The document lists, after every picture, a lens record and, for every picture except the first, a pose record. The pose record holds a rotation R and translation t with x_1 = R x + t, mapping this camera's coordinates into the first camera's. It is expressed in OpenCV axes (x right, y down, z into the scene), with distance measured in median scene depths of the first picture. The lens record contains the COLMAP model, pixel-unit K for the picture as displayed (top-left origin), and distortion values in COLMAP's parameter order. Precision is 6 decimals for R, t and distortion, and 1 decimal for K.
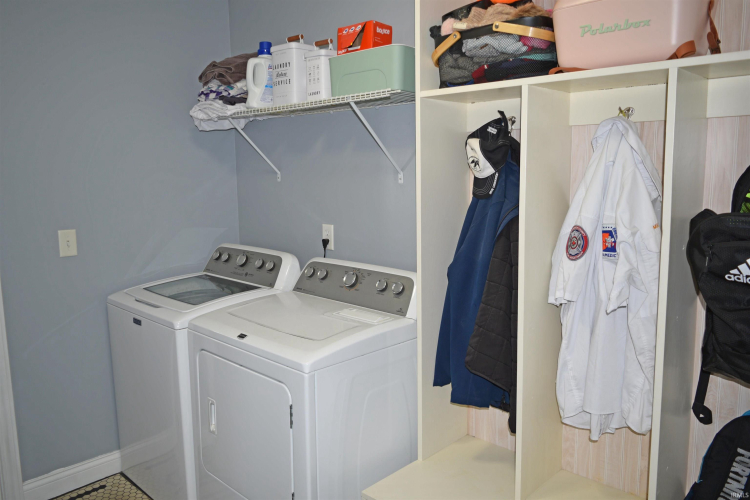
lens RADIAL K [[583.6, 0, 375.0], [0, 583.6, 250.0], [0, 0, 1]] dist [-0.018729, 0.010436]
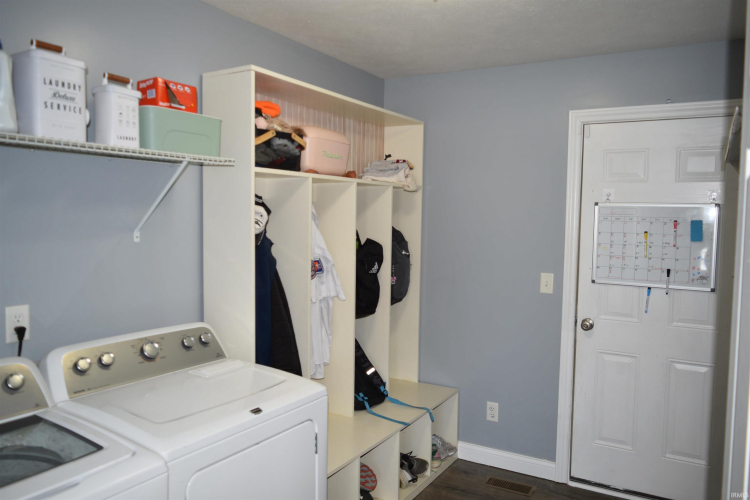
lens RADIAL K [[583.6, 0, 375.0], [0, 583.6, 250.0], [0, 0, 1]] dist [-0.018729, 0.010436]
pose [[-0.231587, -0.052609, 0.971391, -1.028749], [0.117214, 0.989753, 0.081548, -0.140208], [-0.965727, 0.132746, -0.223048, 0.885976]]
